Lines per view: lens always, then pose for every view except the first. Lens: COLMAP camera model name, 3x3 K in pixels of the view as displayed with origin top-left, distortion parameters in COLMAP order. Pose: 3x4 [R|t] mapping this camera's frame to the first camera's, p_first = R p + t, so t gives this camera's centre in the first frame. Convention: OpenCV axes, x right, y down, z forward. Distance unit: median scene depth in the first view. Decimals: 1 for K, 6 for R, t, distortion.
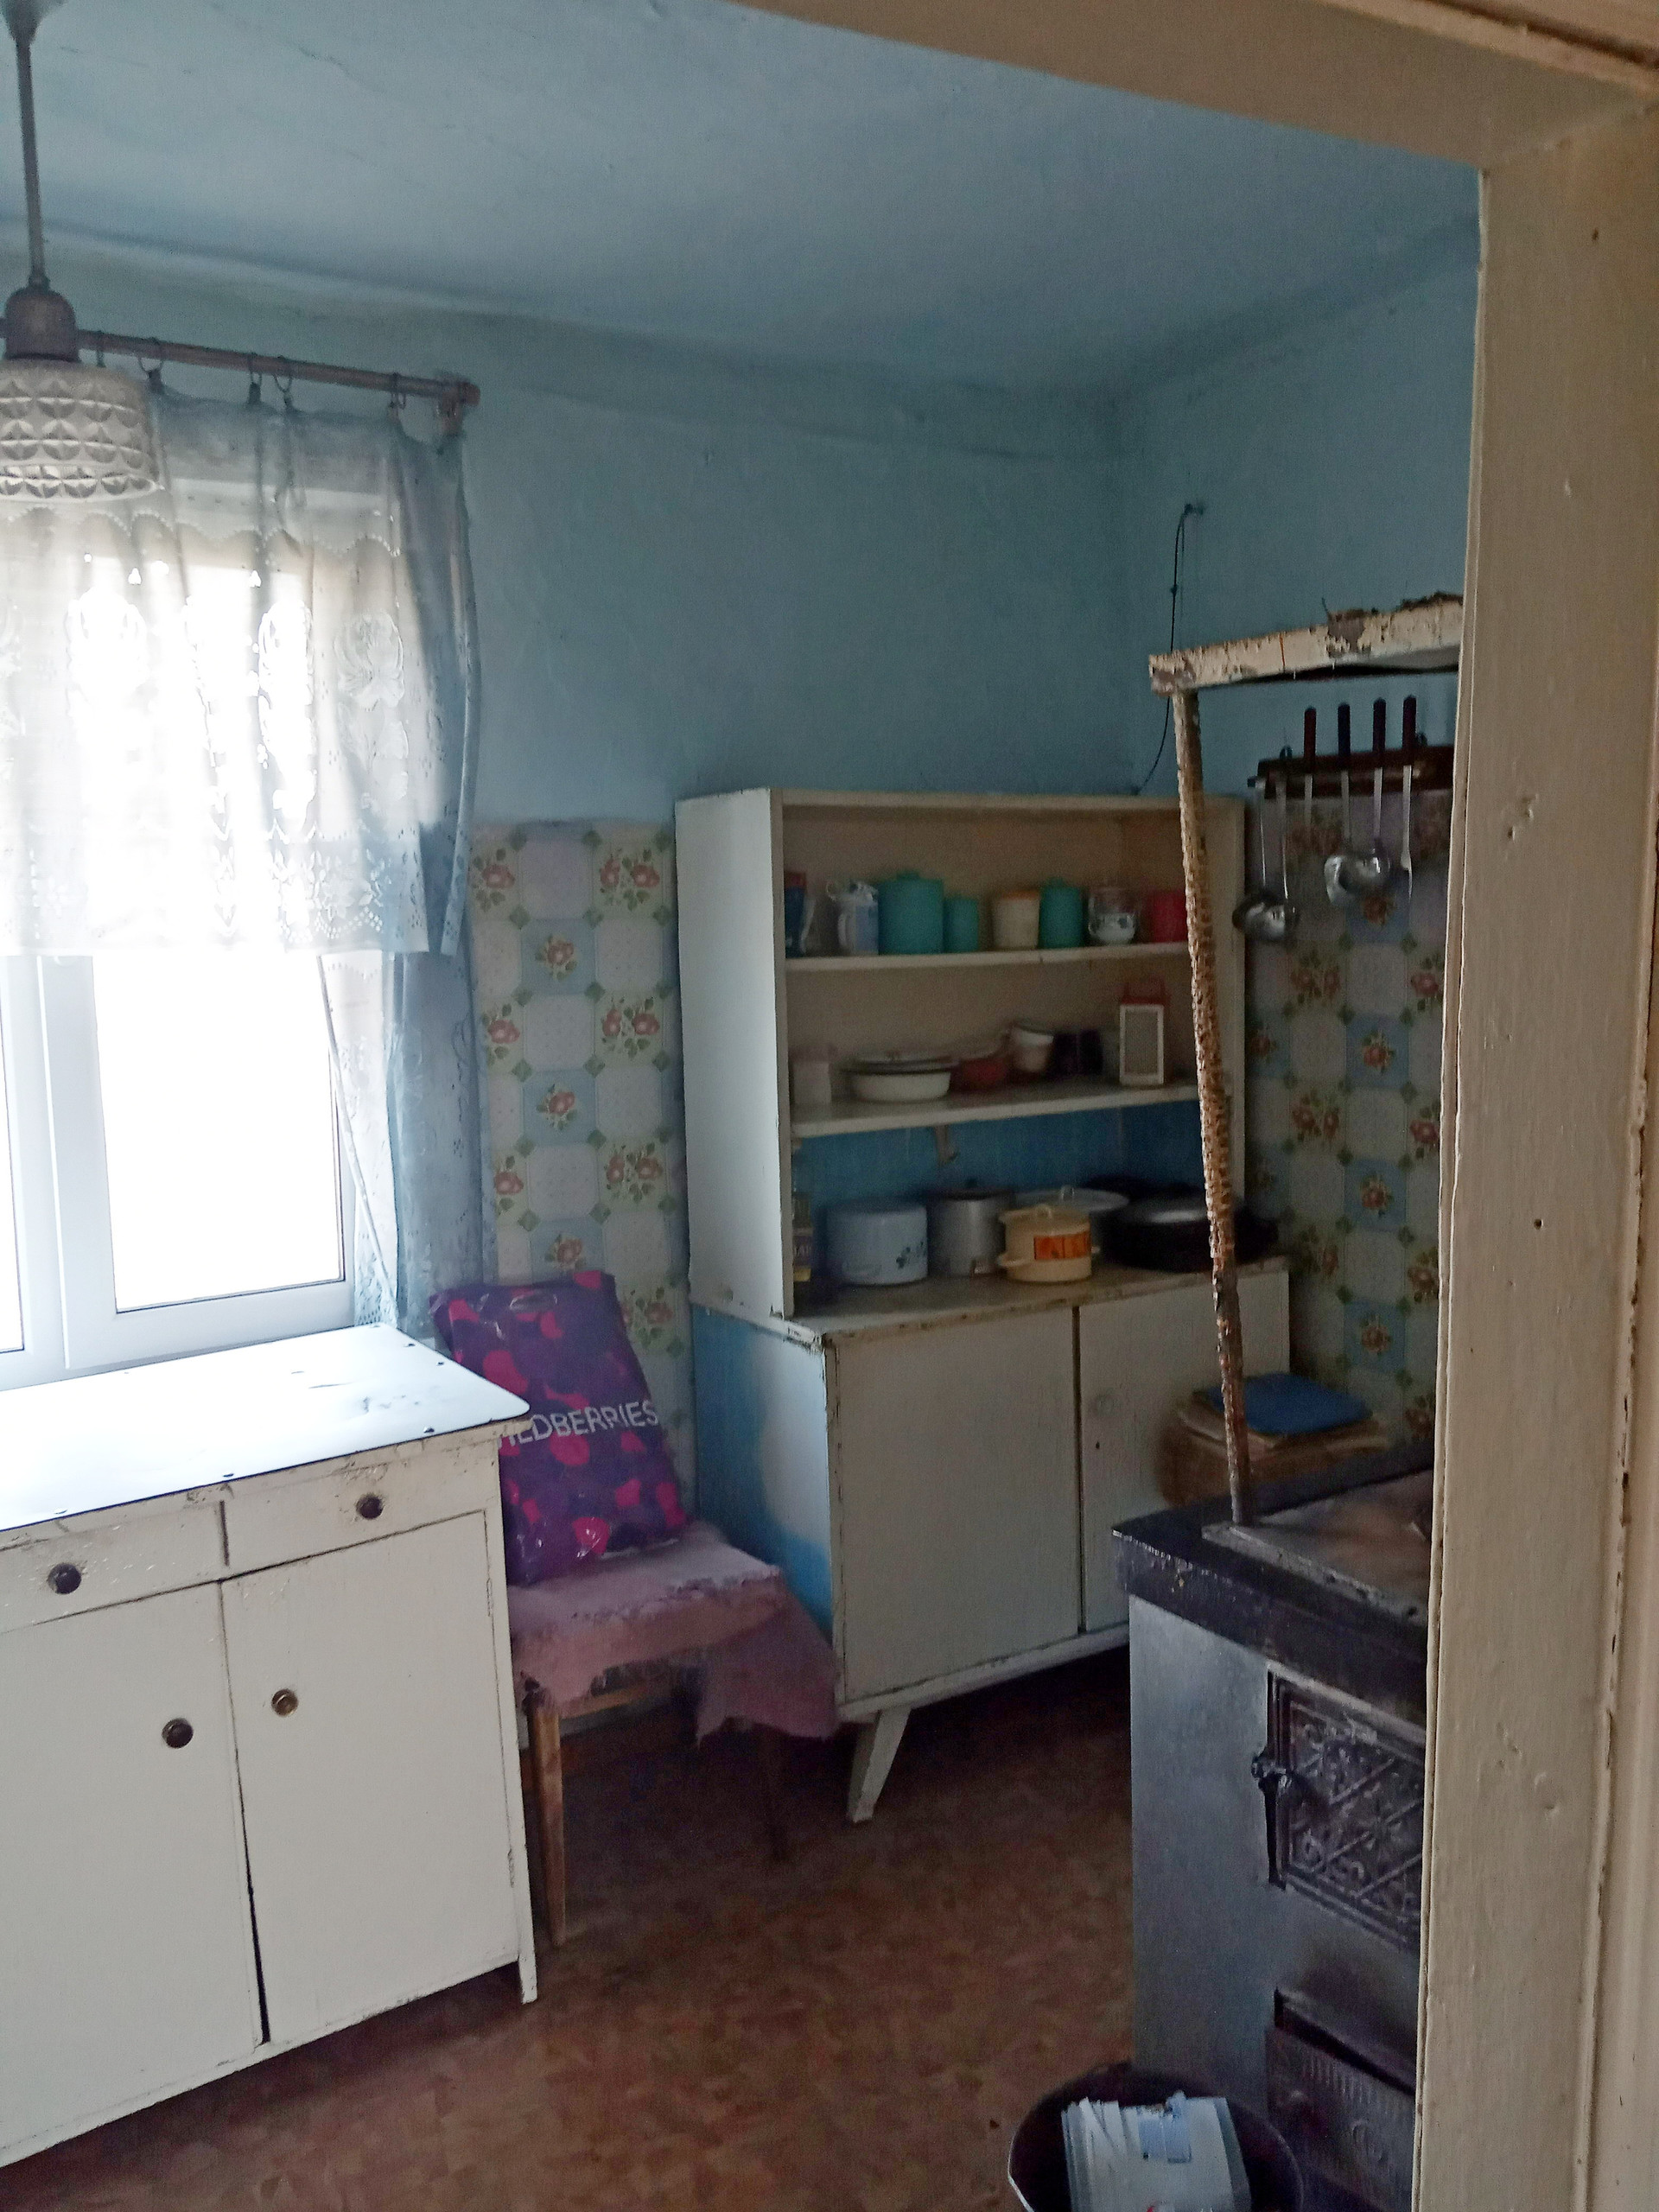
lens RADIAL K [[1789.9, 0, 826.7], [0, 1789.9, 1110.4], [0, 0, 1]] dist [0.098912, -0.117664]
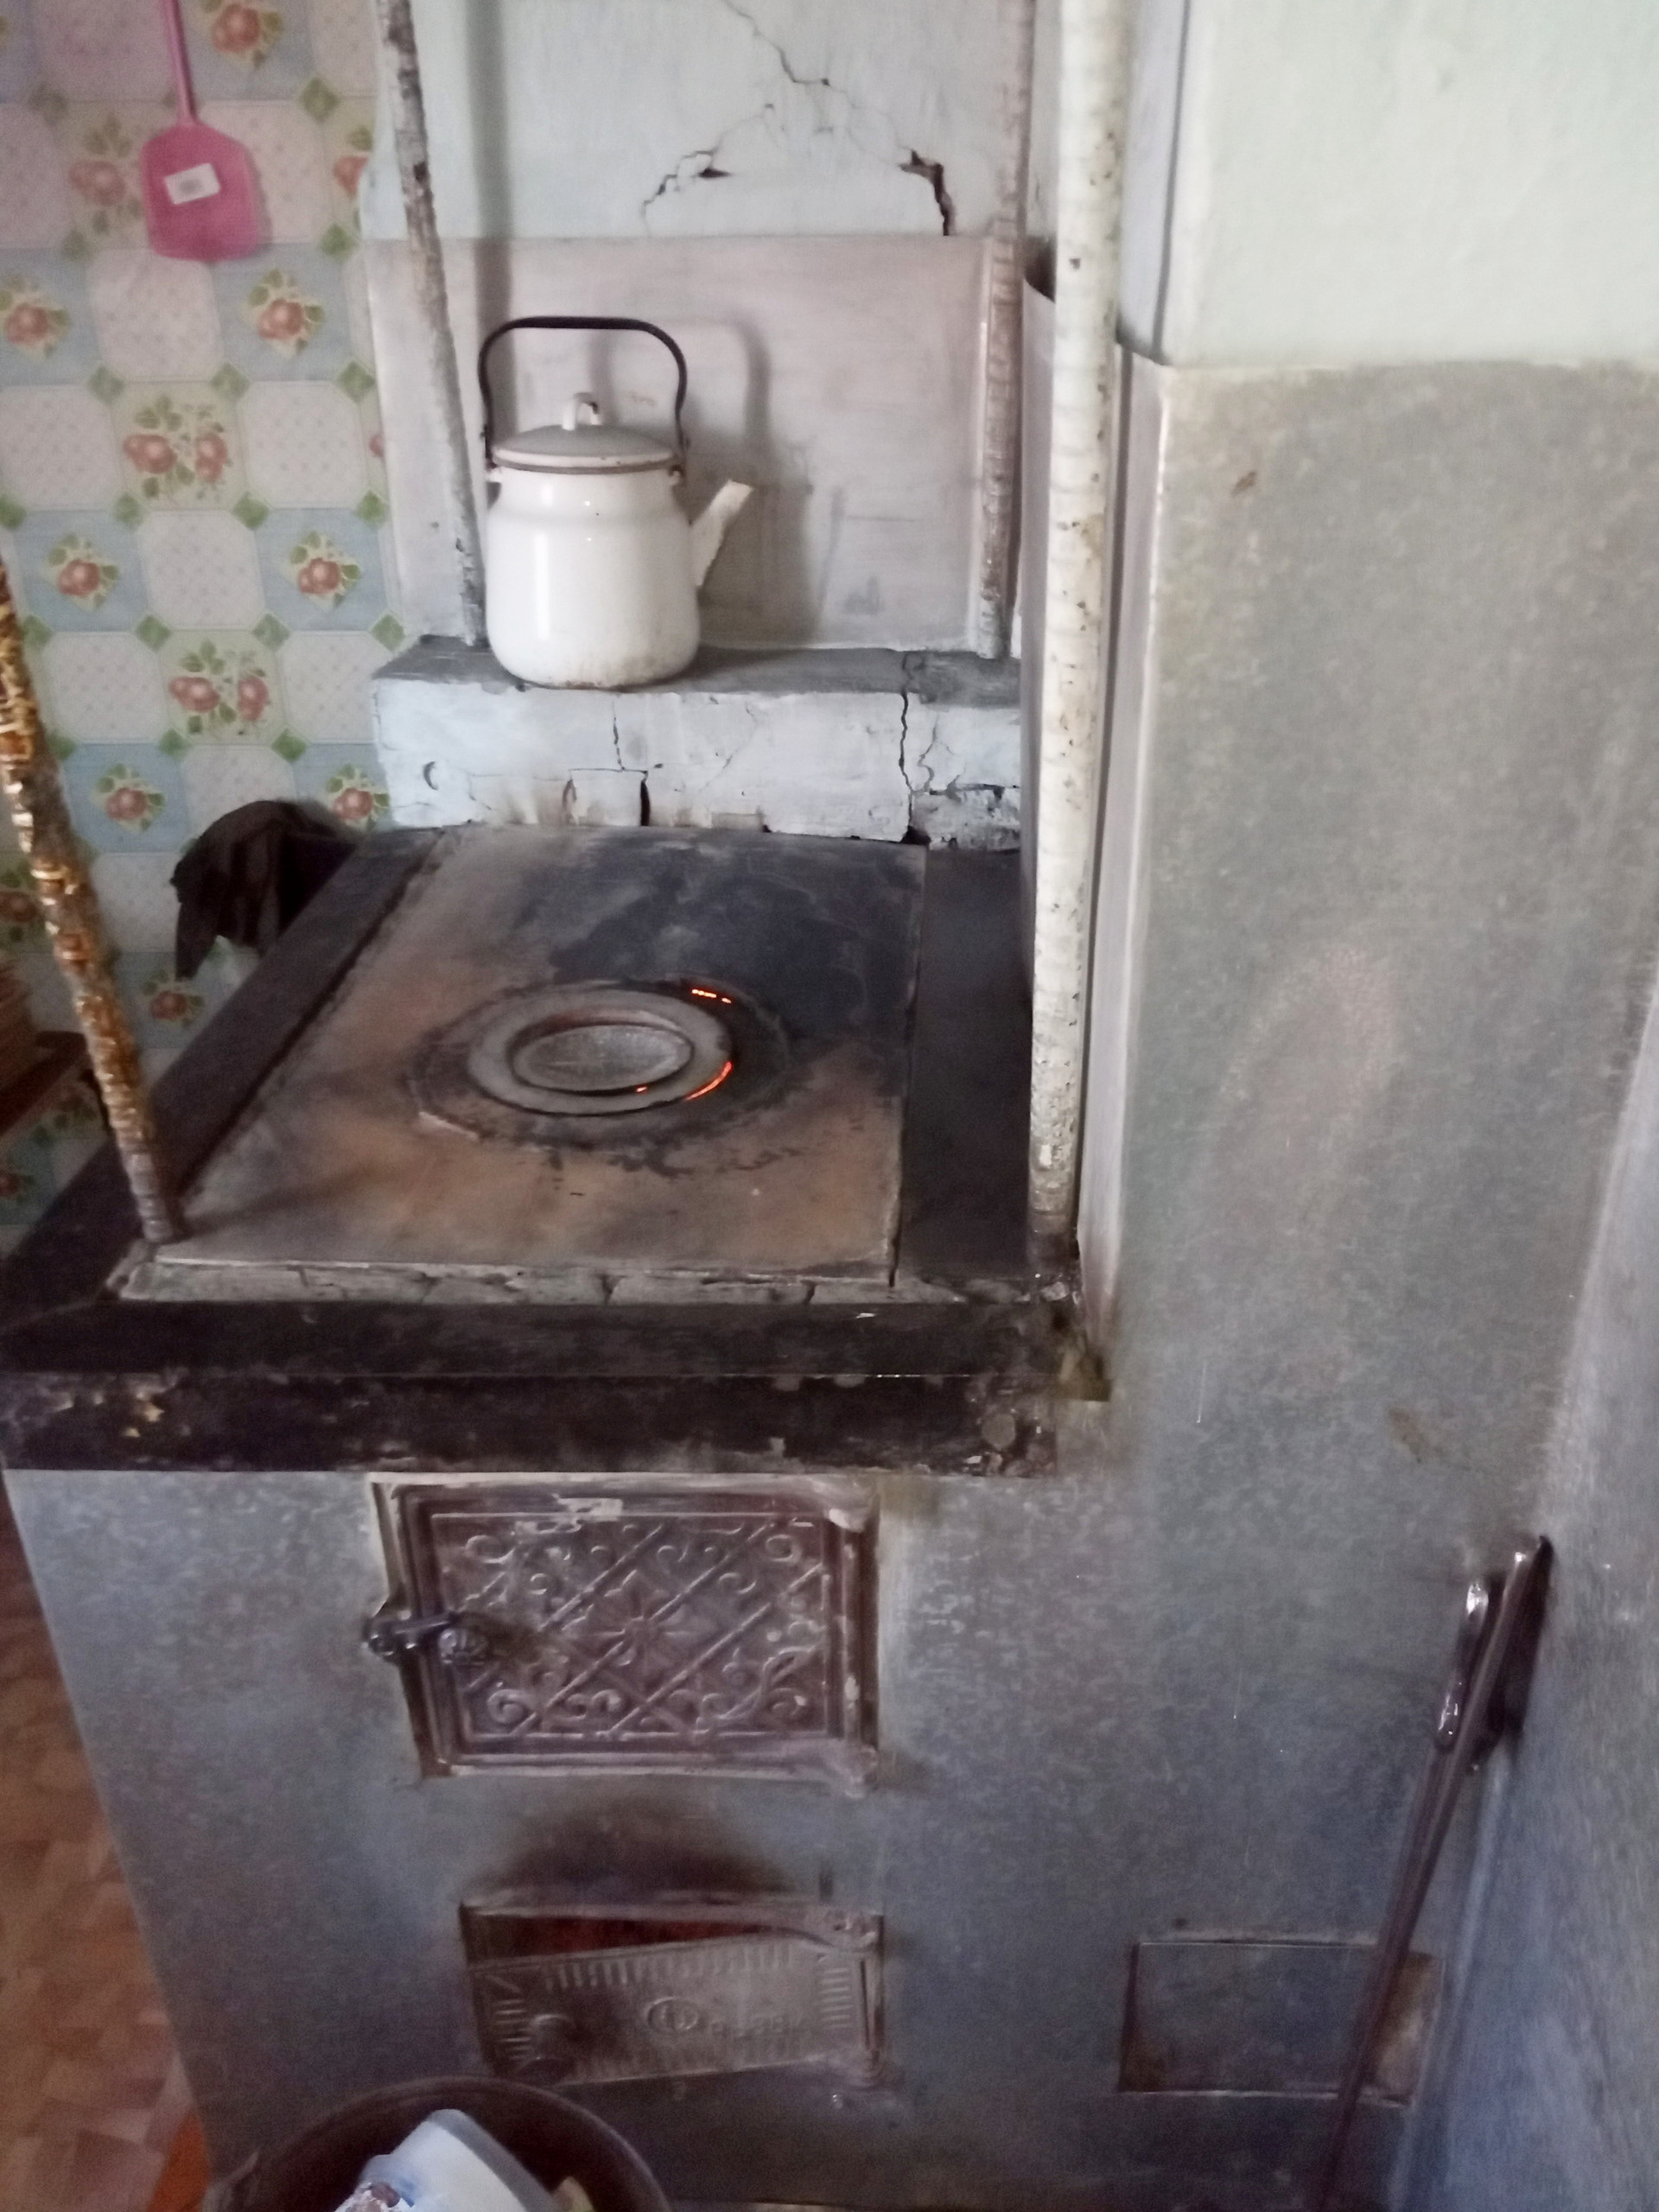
lens RADIAL K [[1789.9, 0, 847.2], [0, 1789.9, 1098.7], [0, 0, 1]] dist [0.098912, -0.117664]
pose [[0.567269, -0.369957, 0.735757, -0.029005], [0.087963, 0.915524, 0.392529, 0.007503], [-0.818822, -0.157950, 0.551890, 0.624867]]
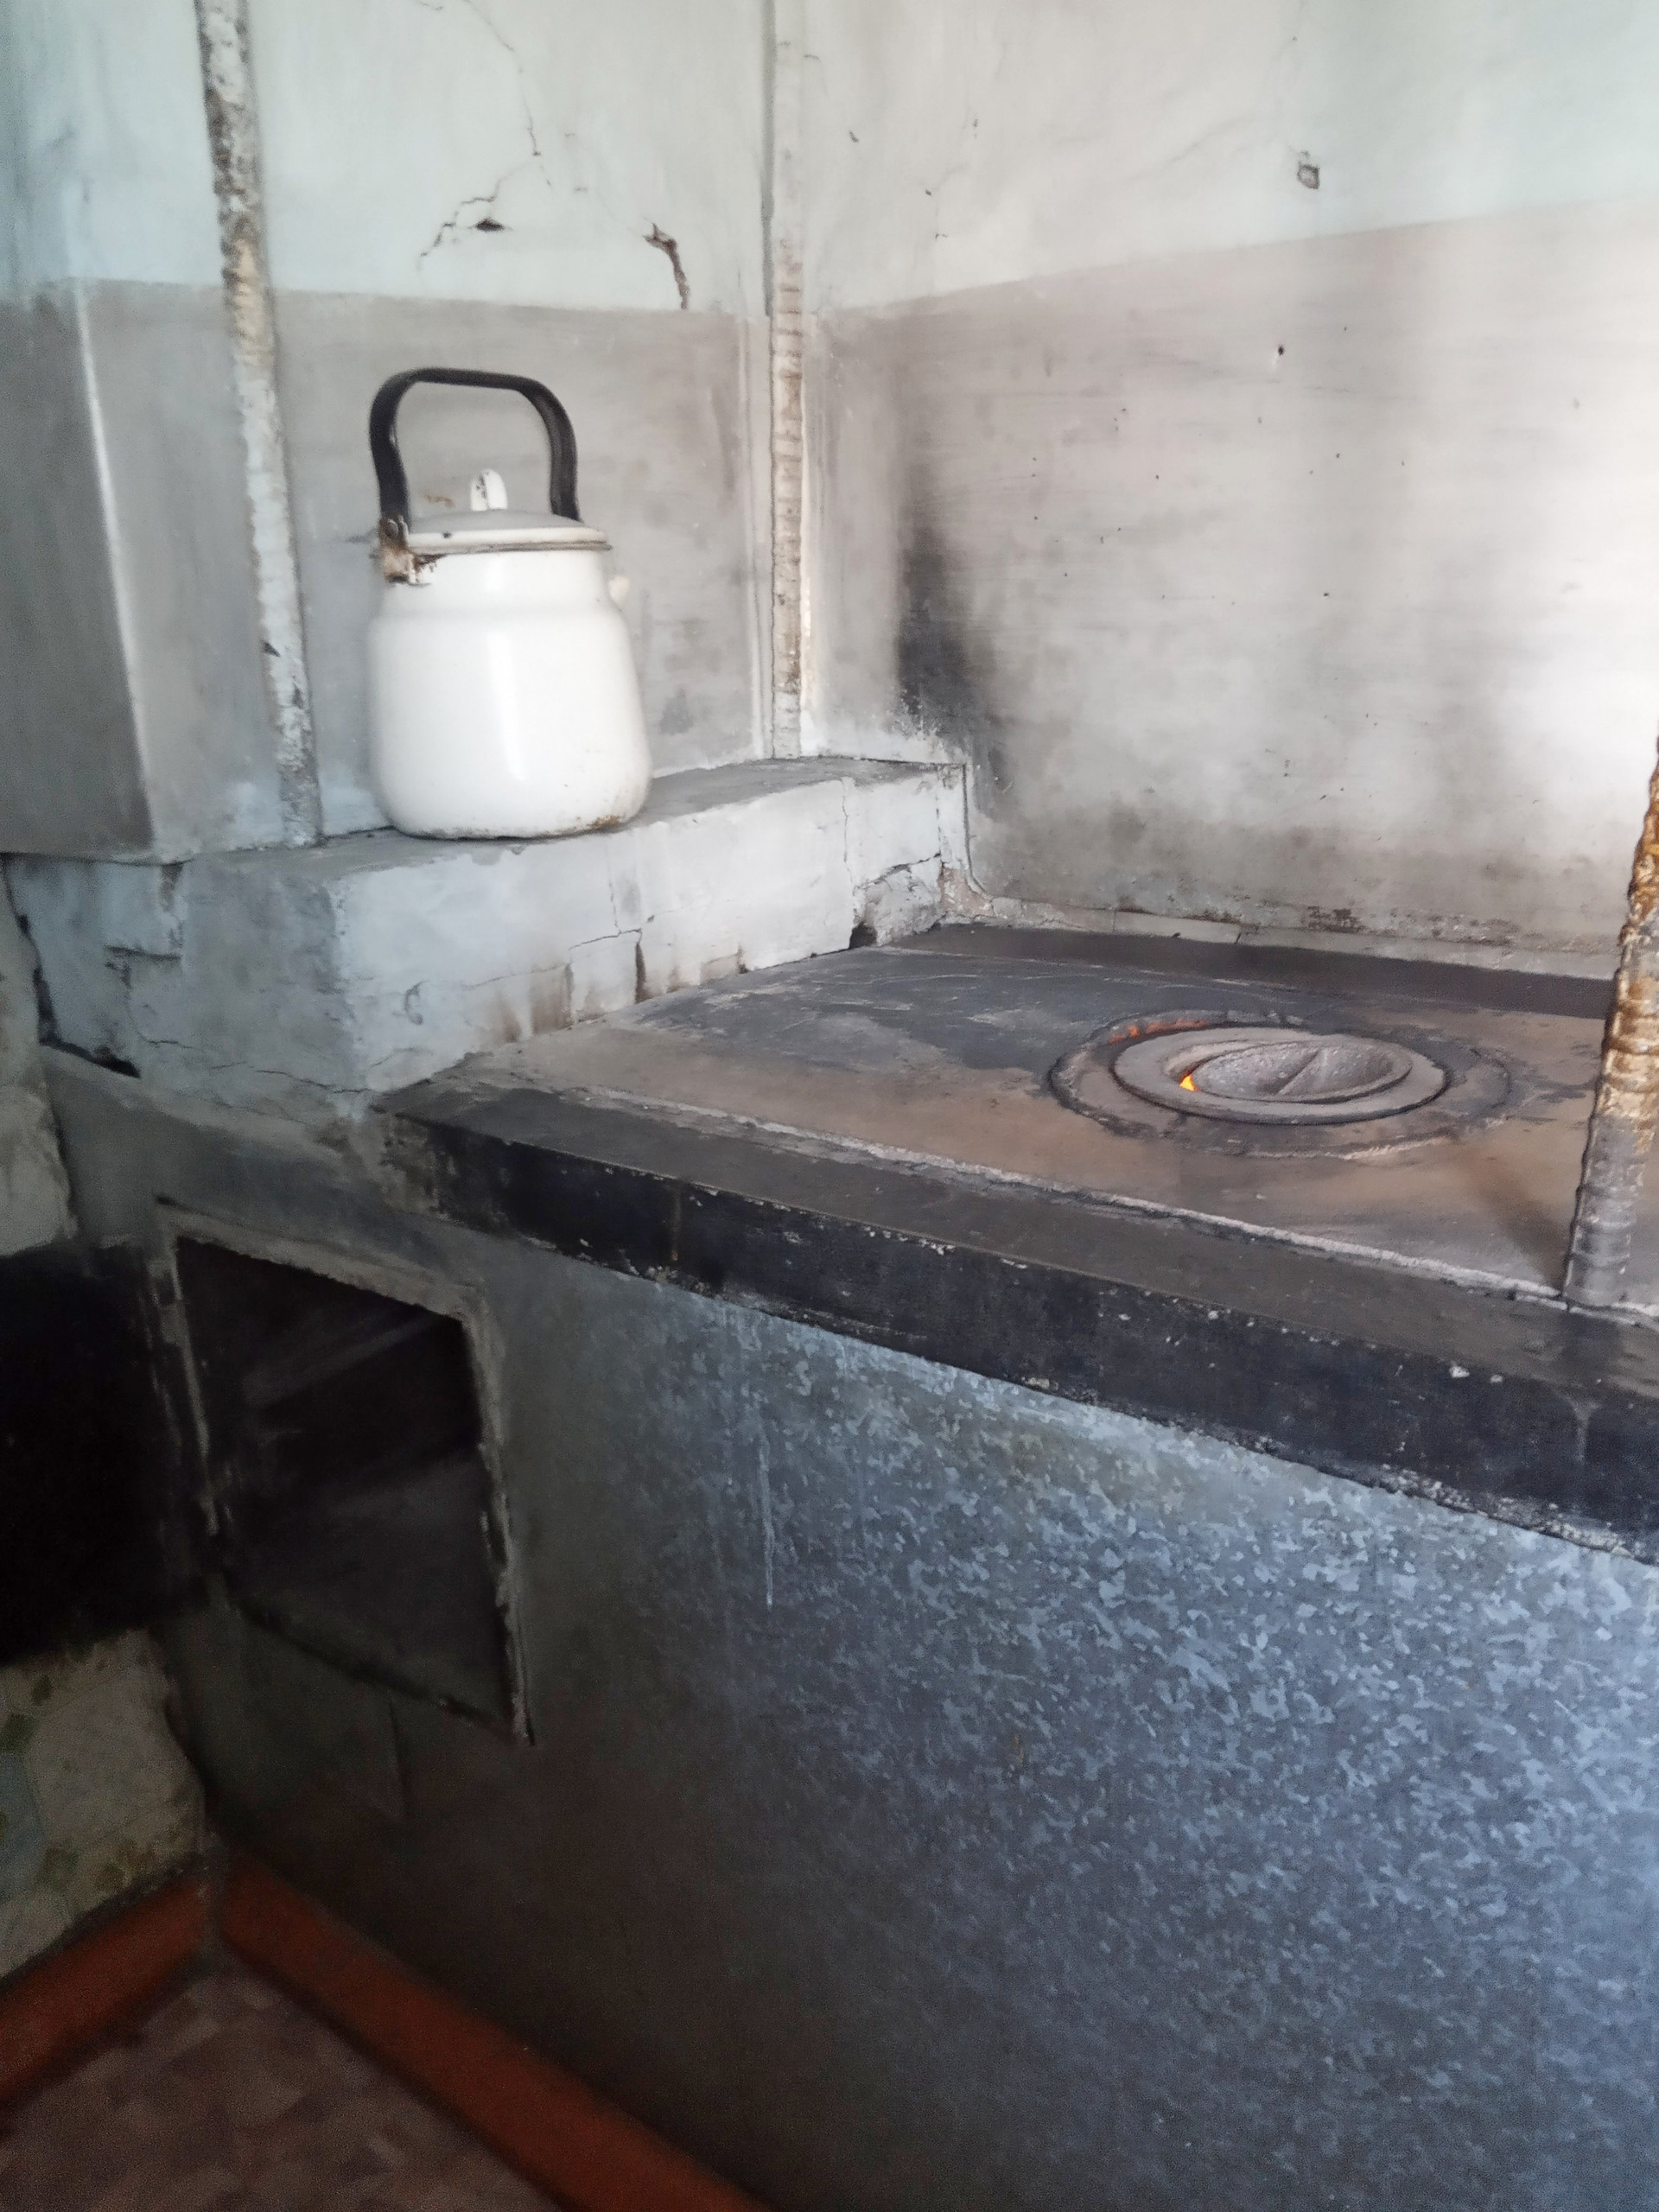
lens RADIAL K [[1789.9, 0, 840.0], [0, 1789.9, 1101.5], [0, 0, 1]] dist [0.098912, -0.117664]
pose [[-0.352150, -0.243107, 0.903819, -0.042464], [0.167858, 0.933615, 0.316523, 0.054525], [-0.920768, 0.263177, -0.287965, 1.361838]]
